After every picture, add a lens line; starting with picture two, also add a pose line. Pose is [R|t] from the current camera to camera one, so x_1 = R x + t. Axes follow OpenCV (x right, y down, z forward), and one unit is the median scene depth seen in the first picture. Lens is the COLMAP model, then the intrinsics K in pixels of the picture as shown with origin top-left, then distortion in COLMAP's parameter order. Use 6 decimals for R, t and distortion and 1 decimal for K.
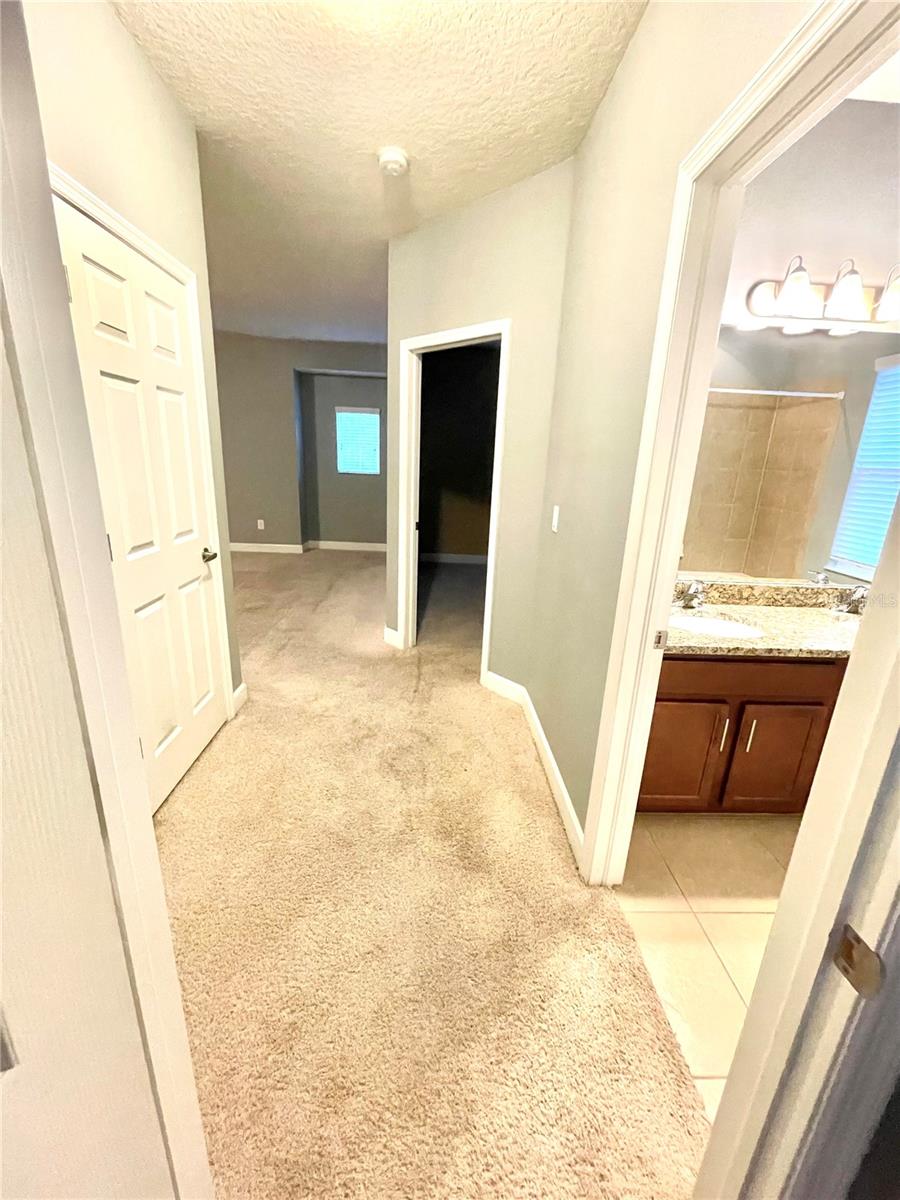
lens RADIAL K [[482.1, 0, 454.2], [0, 482.1, 597.8], [0, 0, 1]] dist [-0.003758, 0.000478]
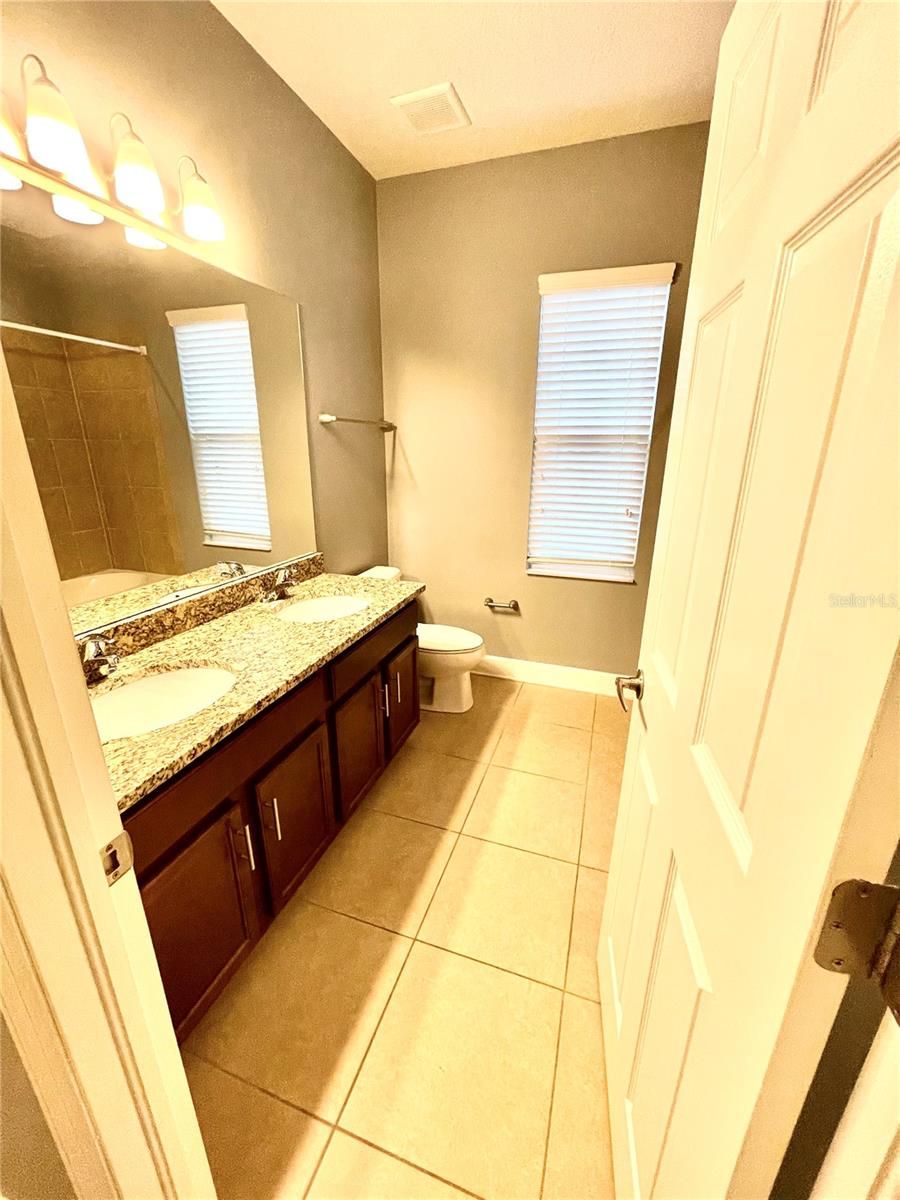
lens RADIAL K [[482.1, 0, 454.2], [0, 482.1, 597.8], [0, 0, 1]] dist [-0.003758, 0.000478]
pose [[0.349705, -0.323152, 0.879363, 0.150975], [0.268850, 0.933764, 0.236228, -0.093277], [-0.897455, 0.153807, 0.413421, 0.337607]]
